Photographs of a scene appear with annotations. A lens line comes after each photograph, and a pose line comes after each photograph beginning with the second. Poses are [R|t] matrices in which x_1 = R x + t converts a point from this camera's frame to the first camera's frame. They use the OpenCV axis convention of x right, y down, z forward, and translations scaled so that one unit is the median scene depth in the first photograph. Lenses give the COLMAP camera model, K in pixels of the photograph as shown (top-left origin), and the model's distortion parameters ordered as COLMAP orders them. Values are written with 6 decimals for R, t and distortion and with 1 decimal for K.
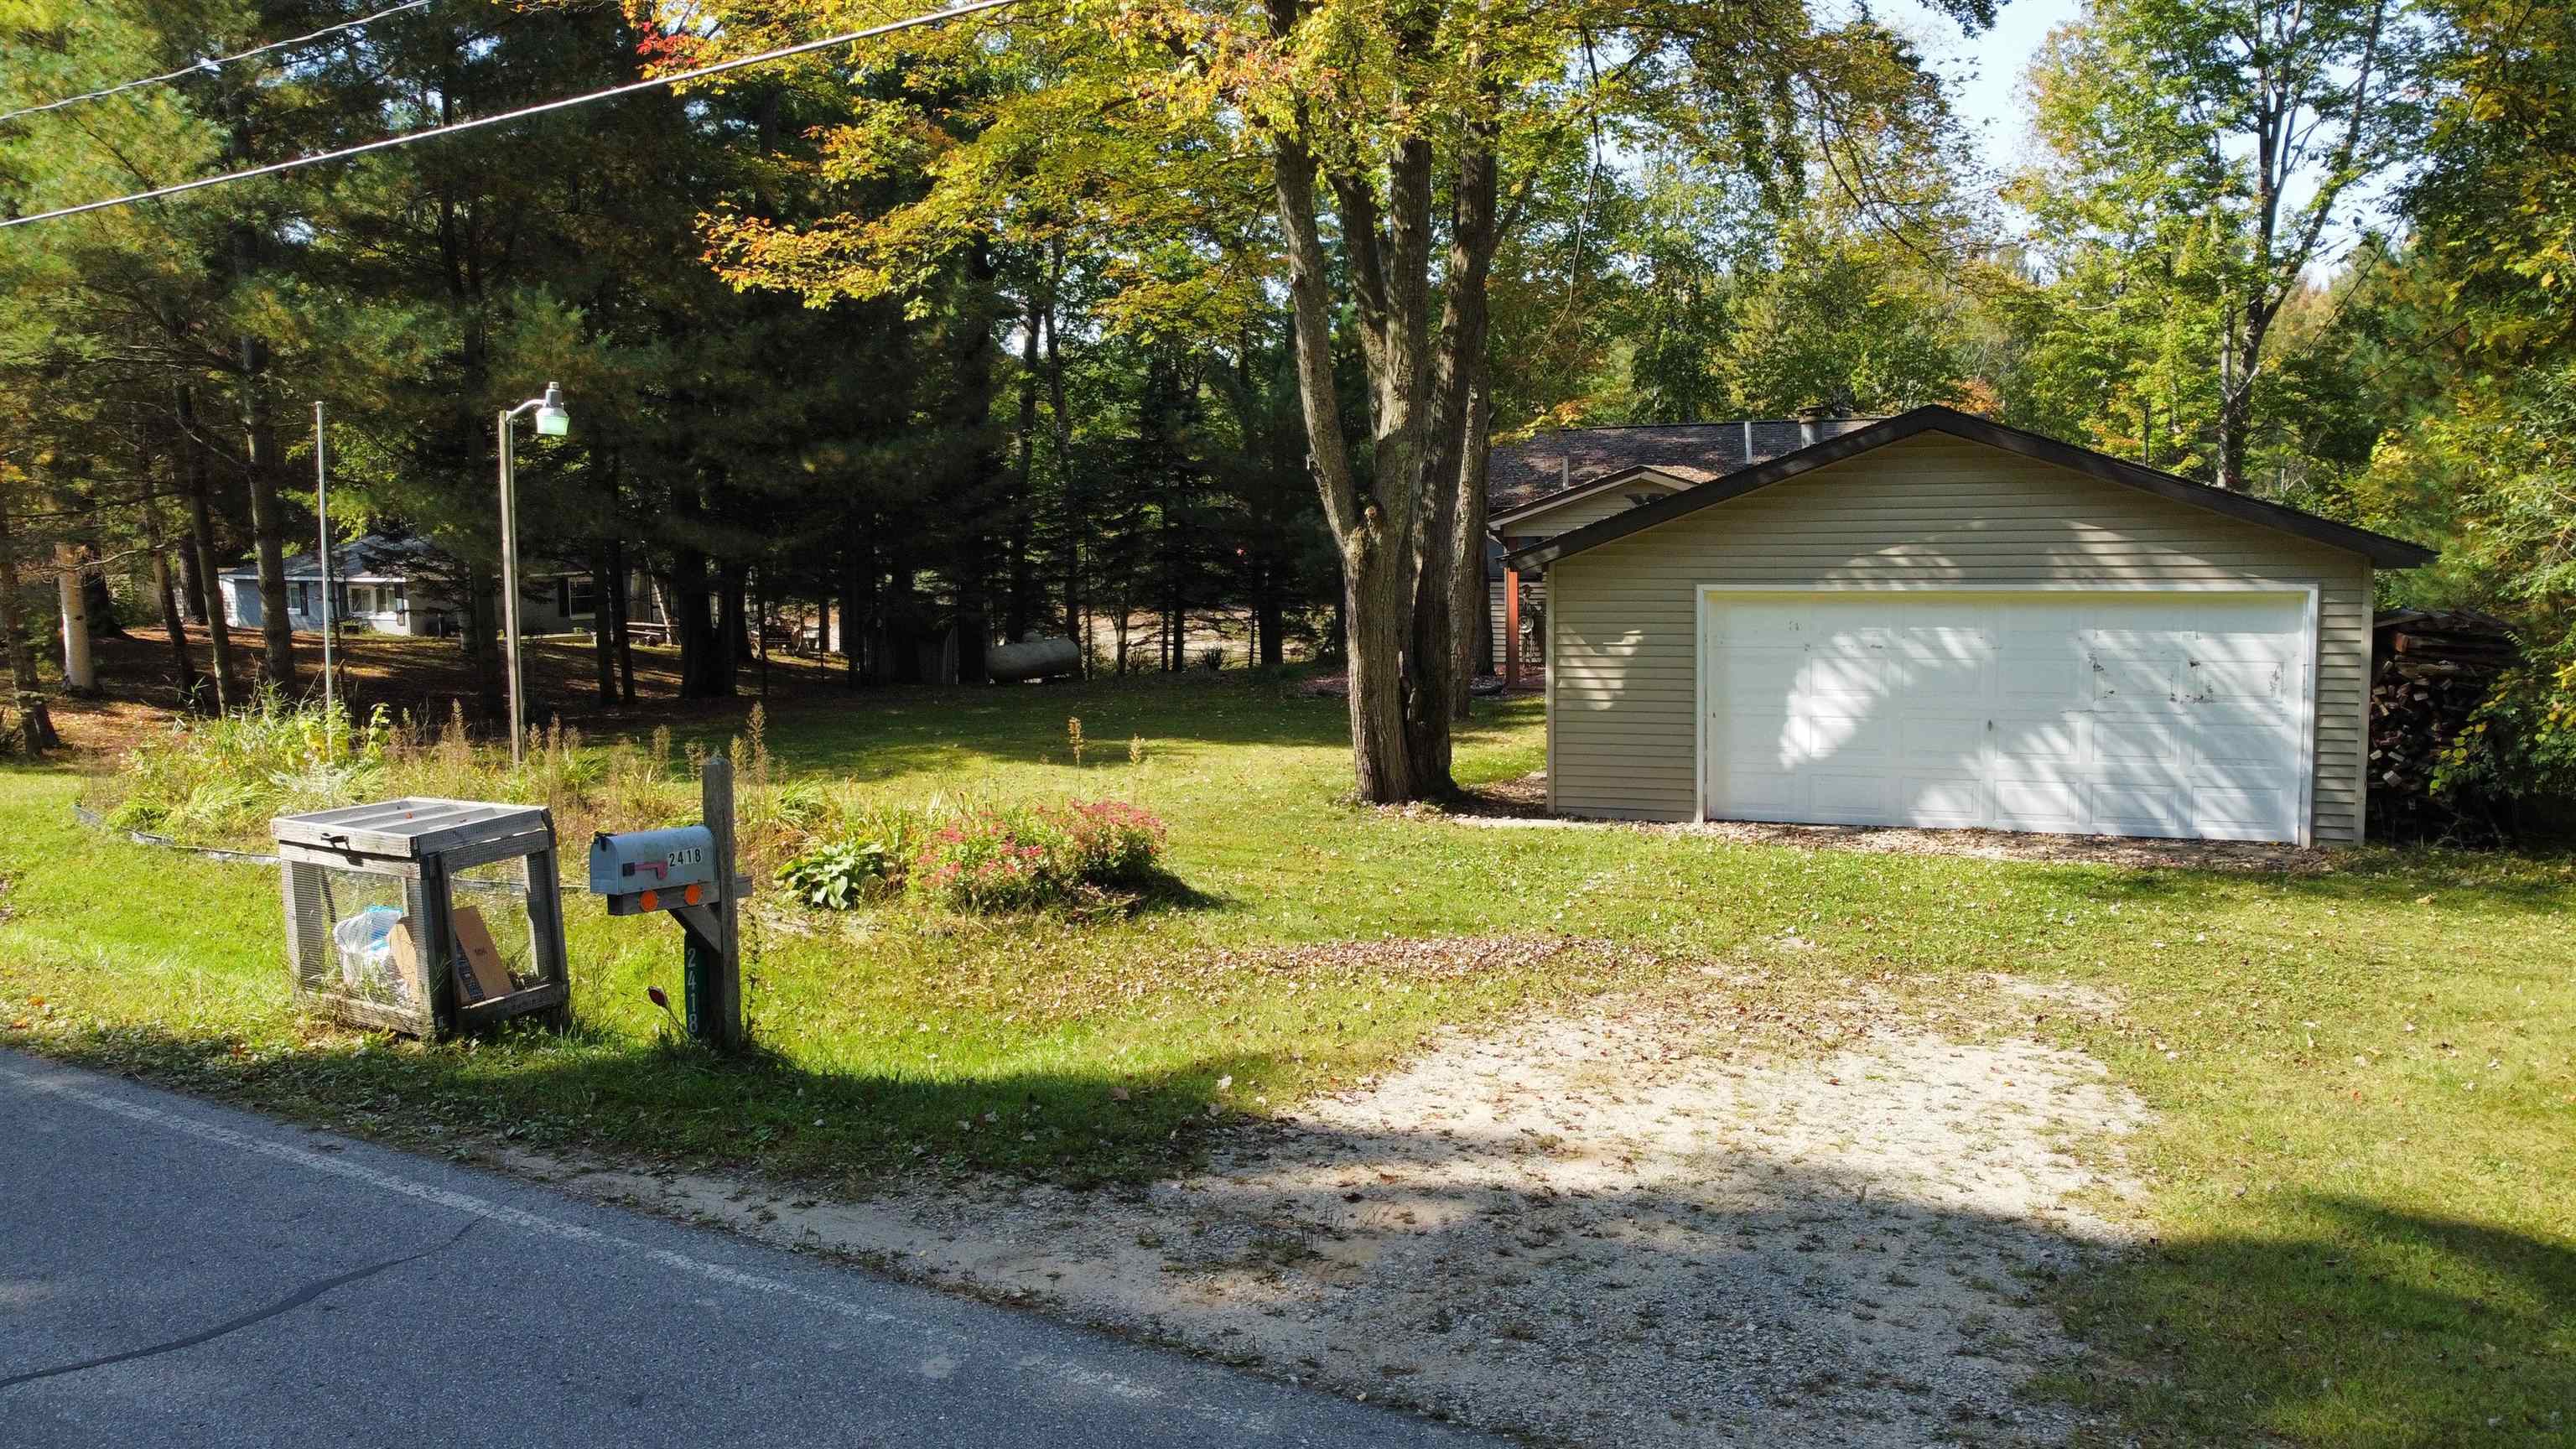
lens RADIAL K [[1920.8, 0, 1288.0], [0, 1920.8, 724.5], [0, 0, 1]] dist [0.000257, -0.003955]
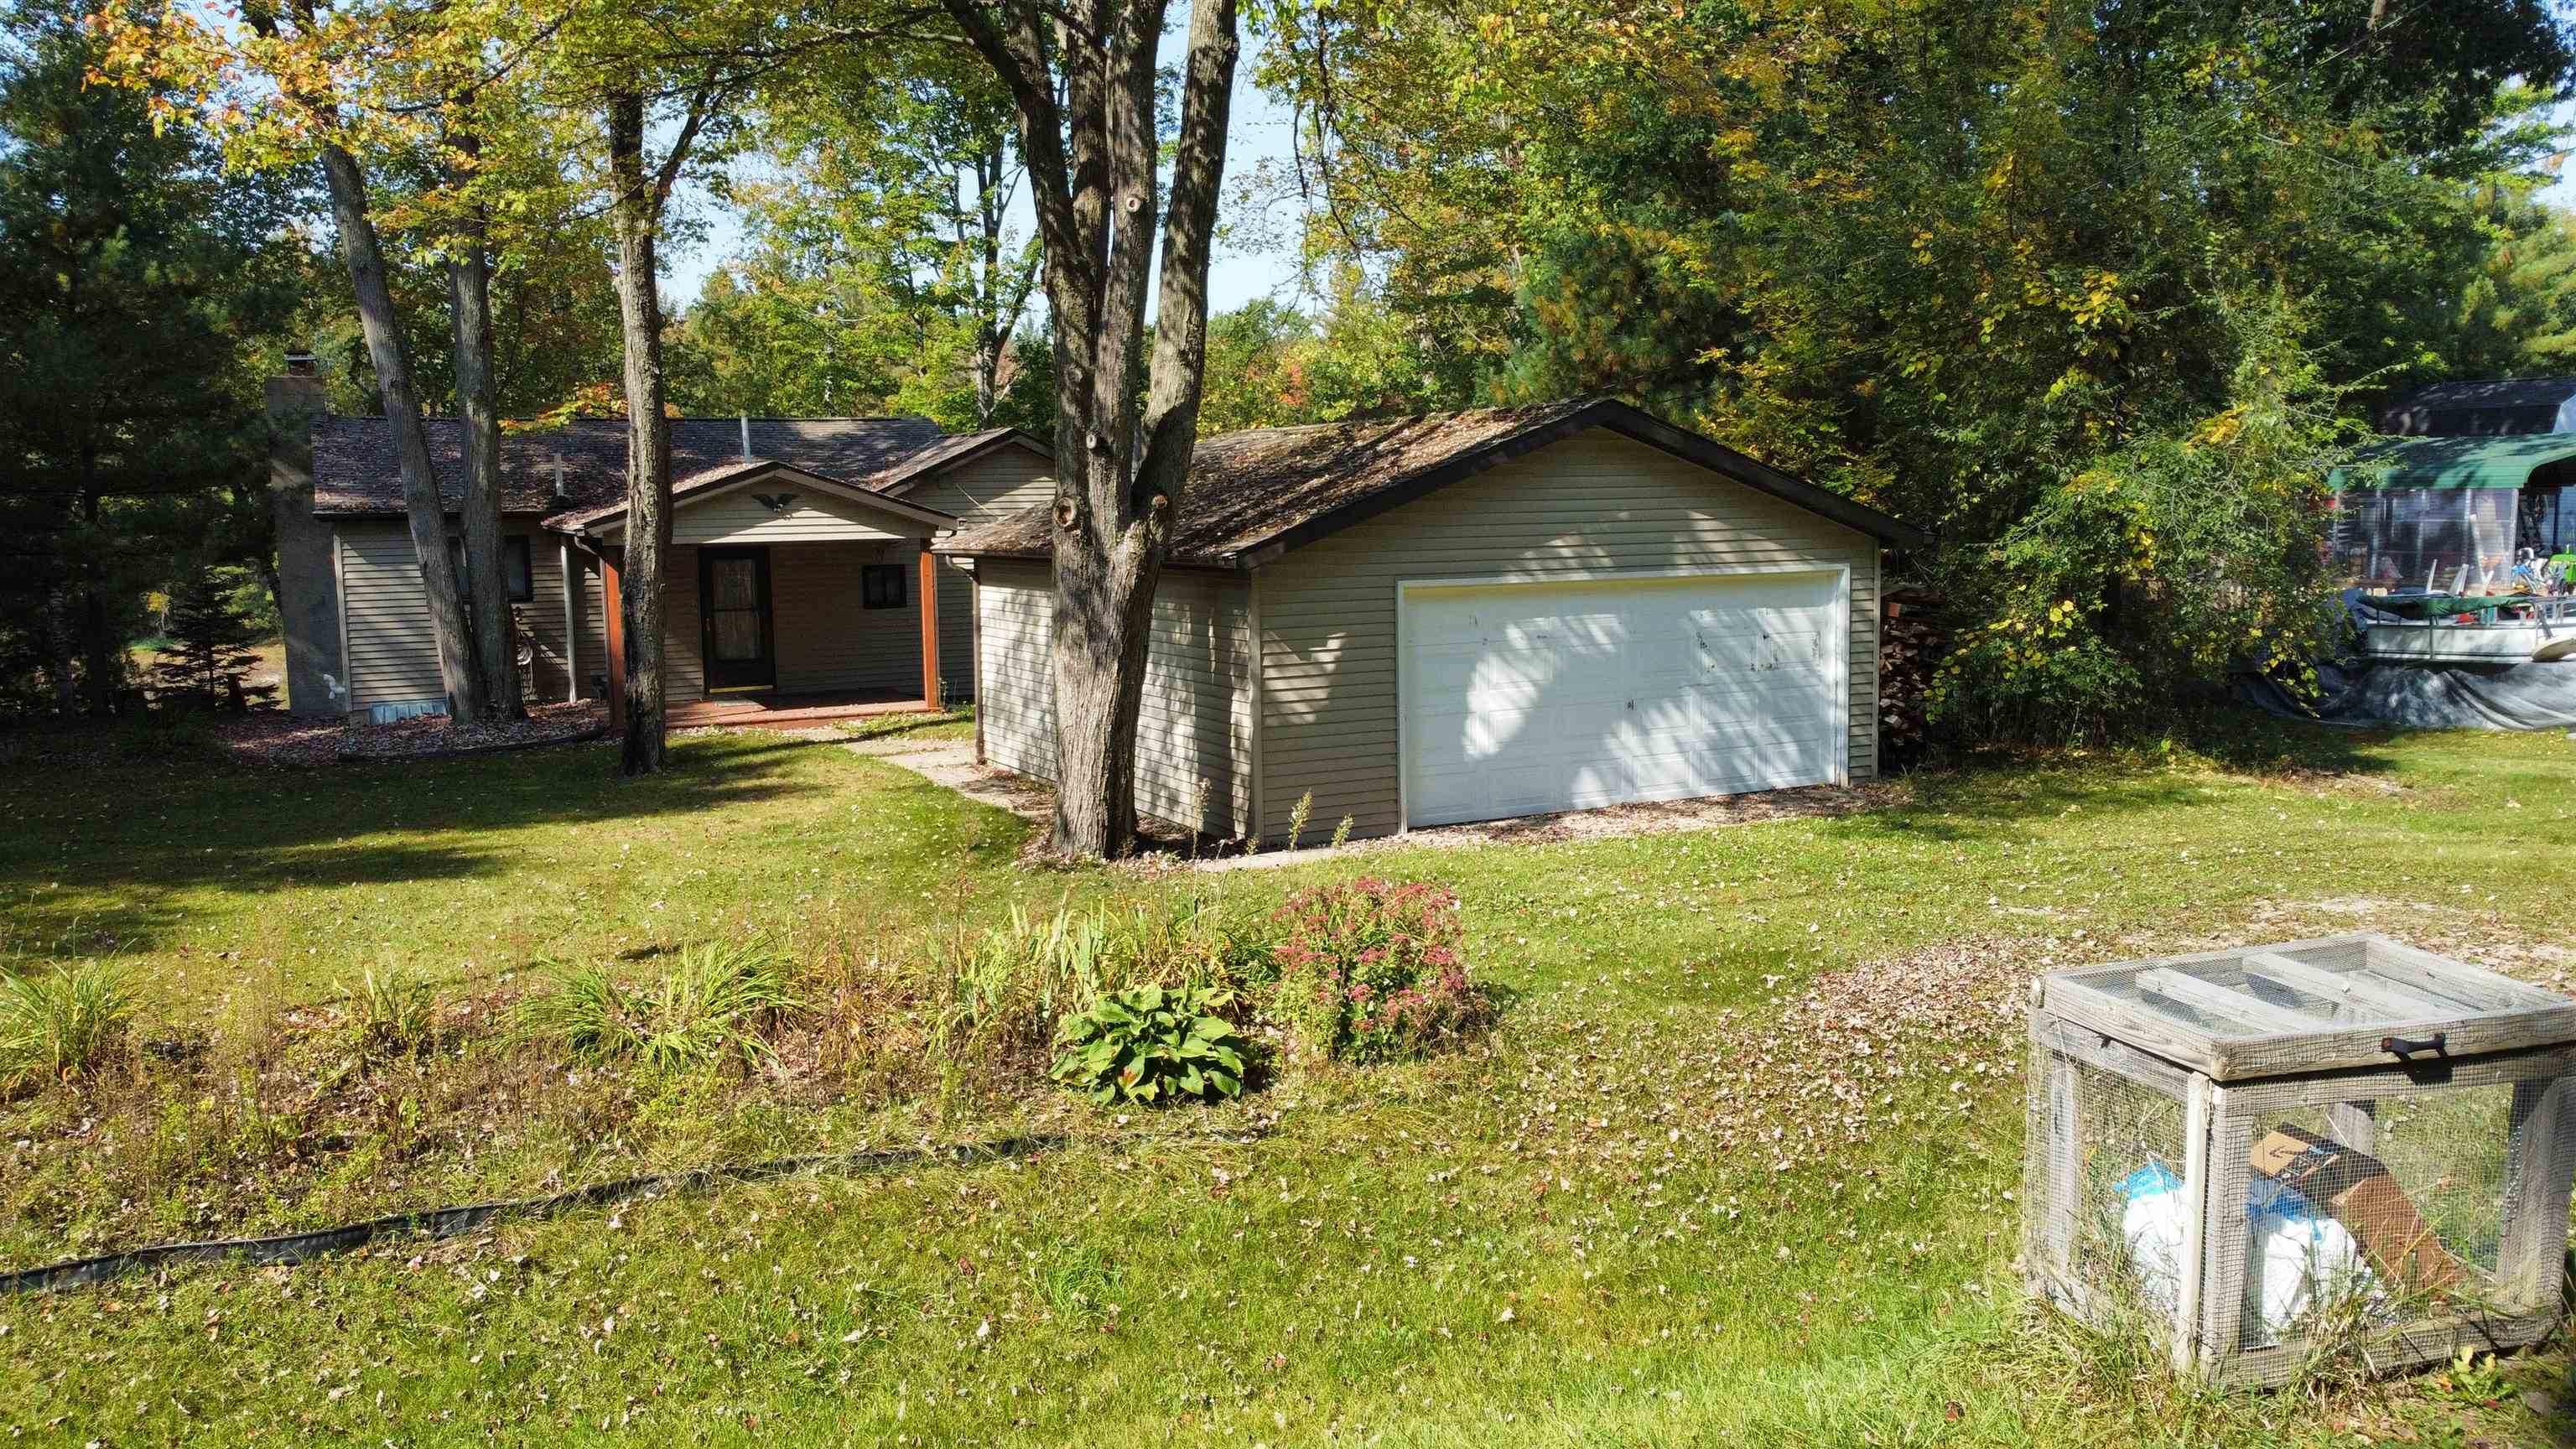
lens RADIAL K [[1920.8, 0, 1288.0], [0, 1920.8, 724.5], [0, 0, 1]] dist [0.000257, -0.003955]
pose [[0.674567, -0.082201, 0.733622, -0.550958], [0.088604, 0.995612, 0.030084, -0.038421], [-0.732877, 0.044708, 0.678891, 0.430775]]
